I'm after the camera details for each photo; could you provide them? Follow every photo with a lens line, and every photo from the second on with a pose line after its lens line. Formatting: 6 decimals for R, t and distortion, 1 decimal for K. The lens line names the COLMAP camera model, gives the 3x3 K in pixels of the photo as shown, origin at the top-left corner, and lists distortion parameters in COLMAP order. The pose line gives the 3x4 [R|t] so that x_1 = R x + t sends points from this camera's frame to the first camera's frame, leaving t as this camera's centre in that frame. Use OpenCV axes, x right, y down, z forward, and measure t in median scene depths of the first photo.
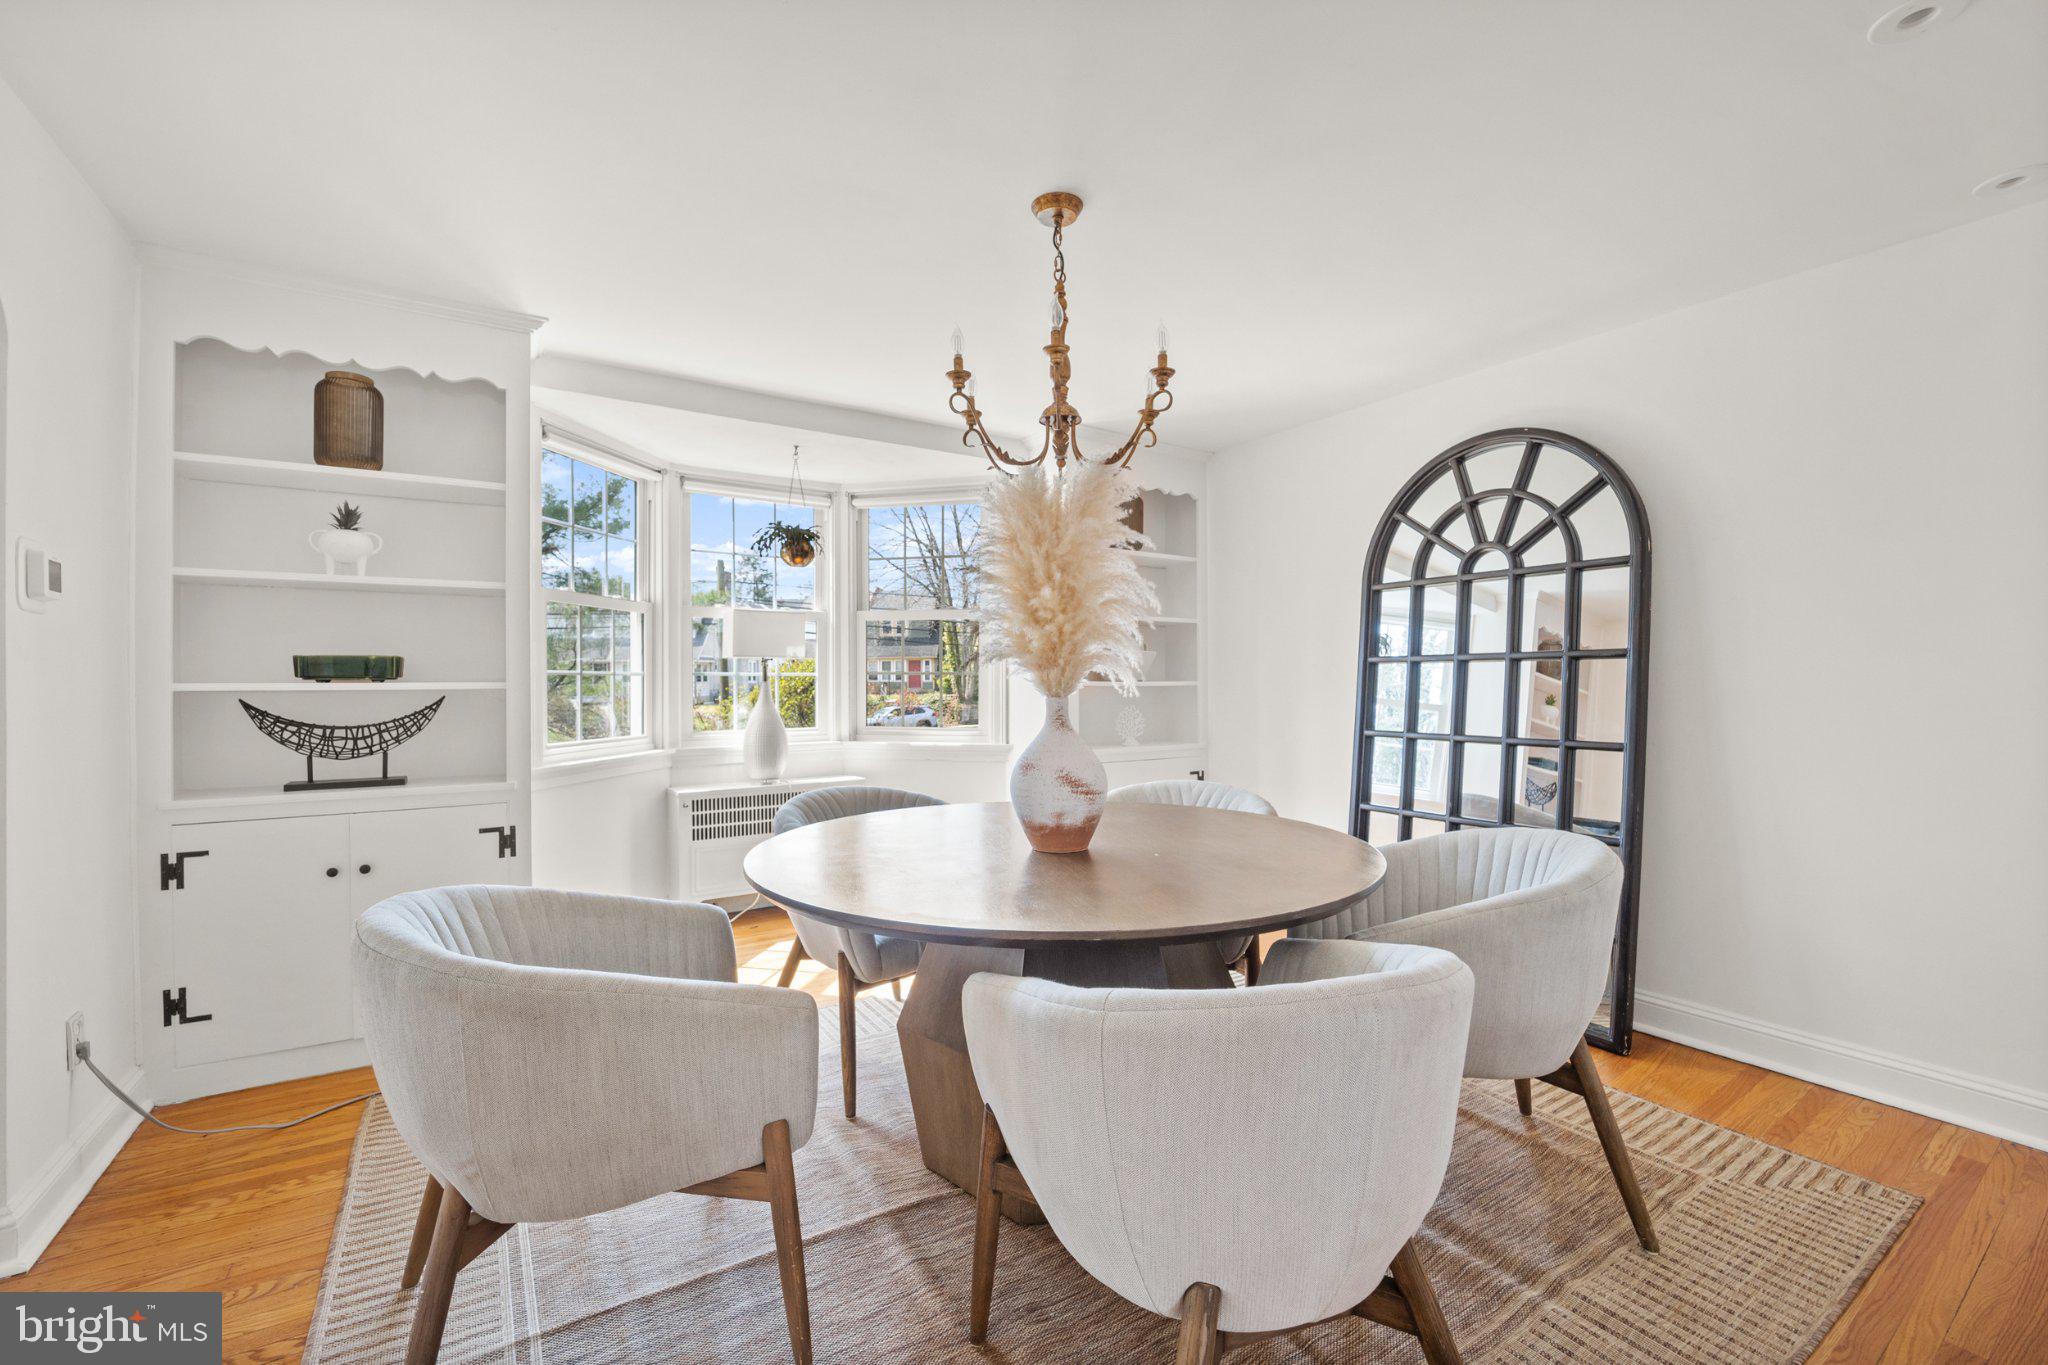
lens RADIAL K [[838.5, 0, 983.9], [0, 838.5, 672.2], [0, 0, 1]] dist [-0.002377, -0.001581]
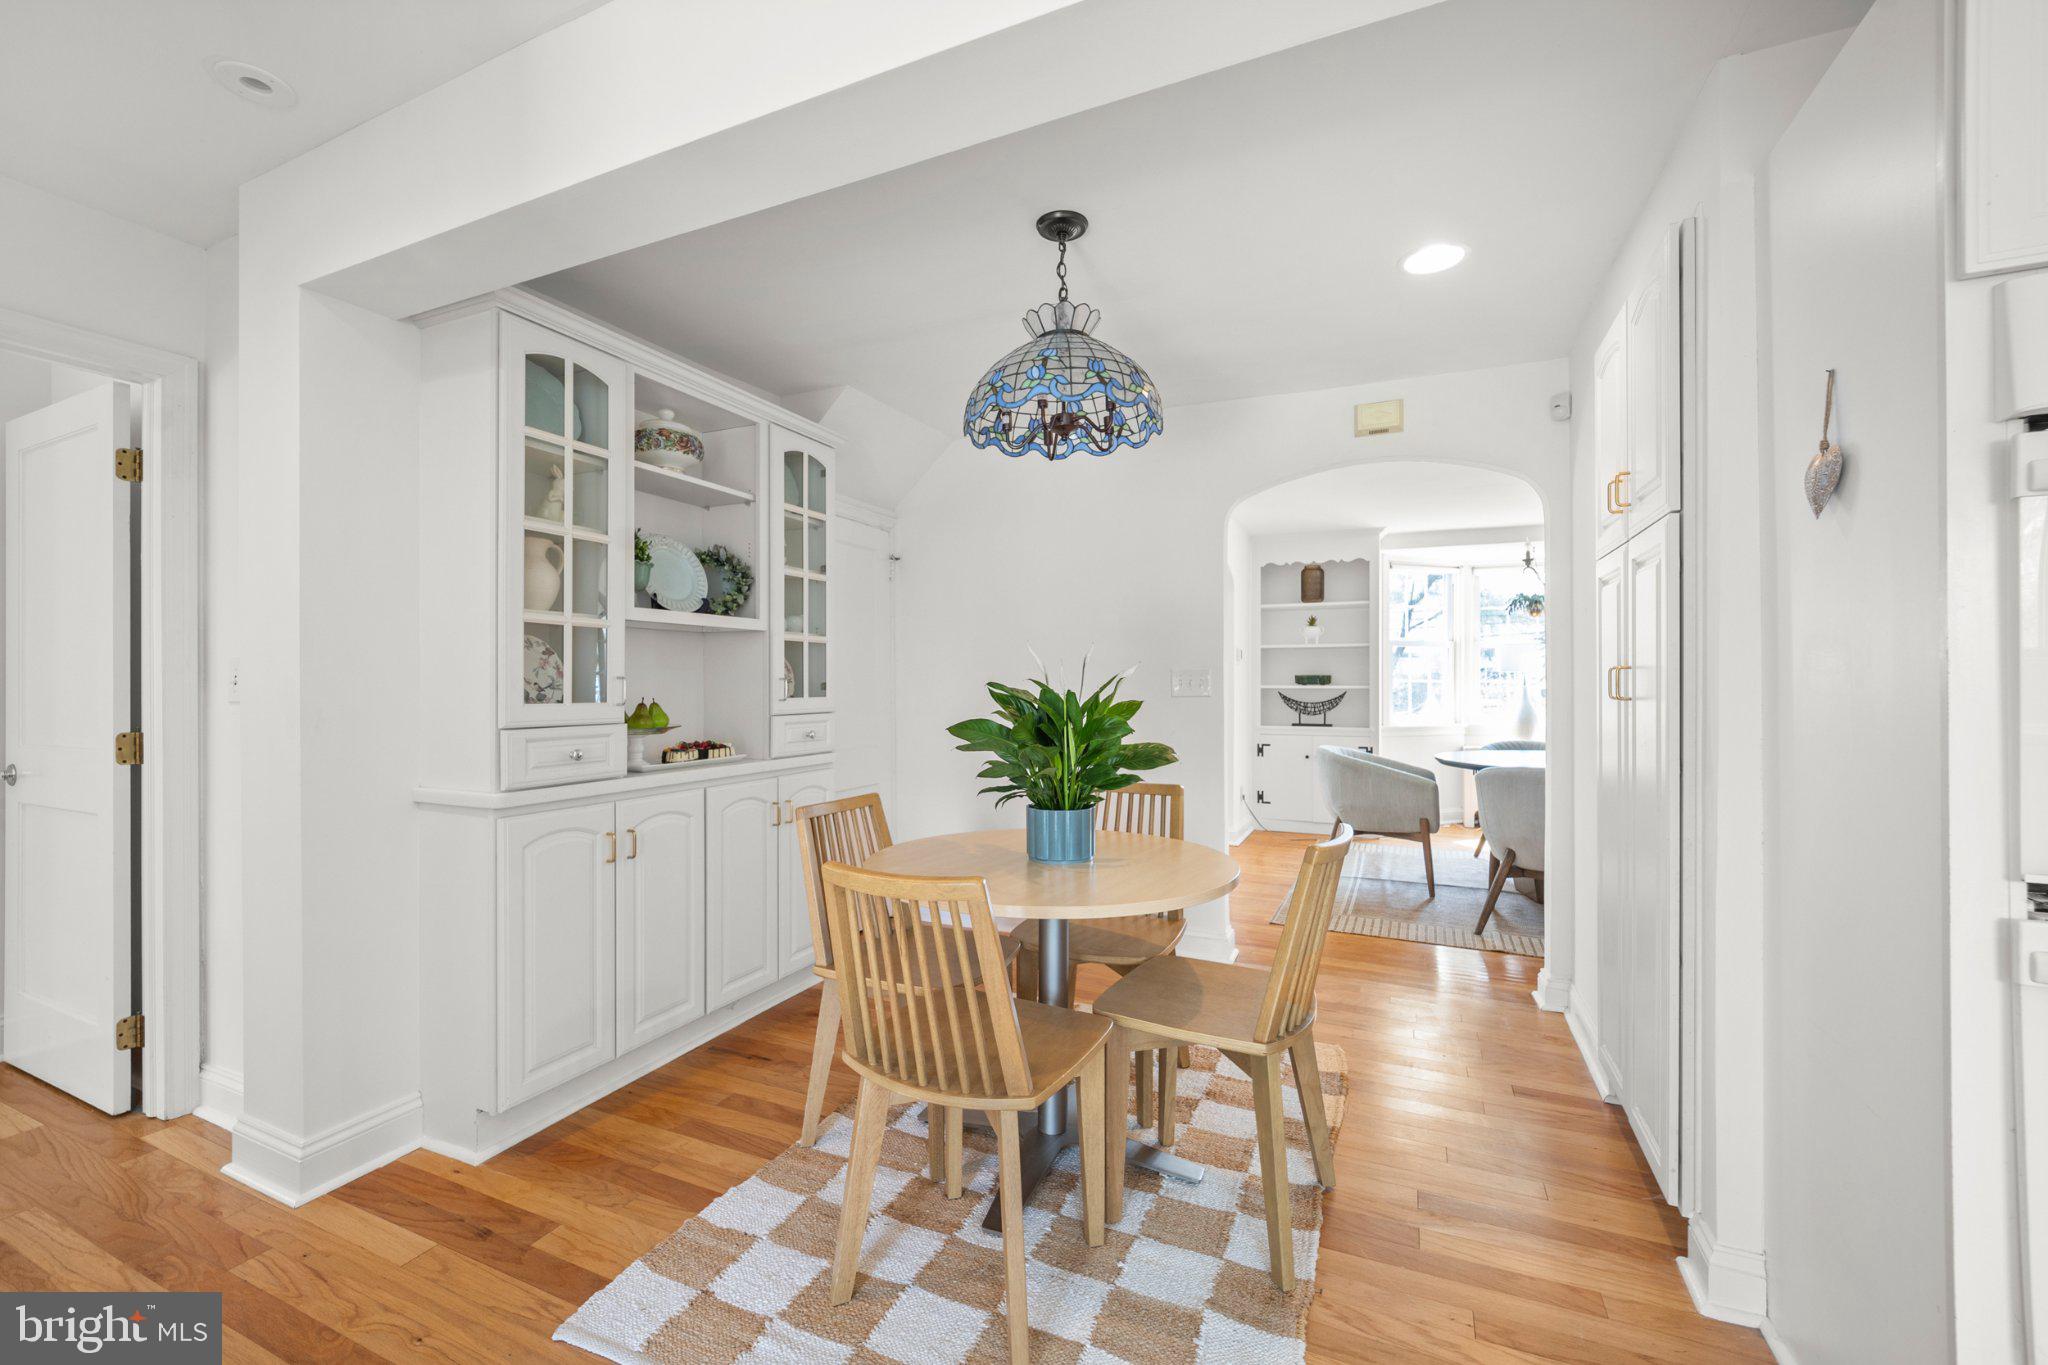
lens RADIAL K [[838.5, 0, 1032.9], [0, 838.5, 677.8], [0, 0, 1]] dist [-0.002377, -0.001581]
pose [[0.576396, 0.005075, -0.817155, 0.847669], [0.004332, 0.999948, 0.009266, -0.038731], [0.817159, -0.008881, 0.576344, -1.183437]]
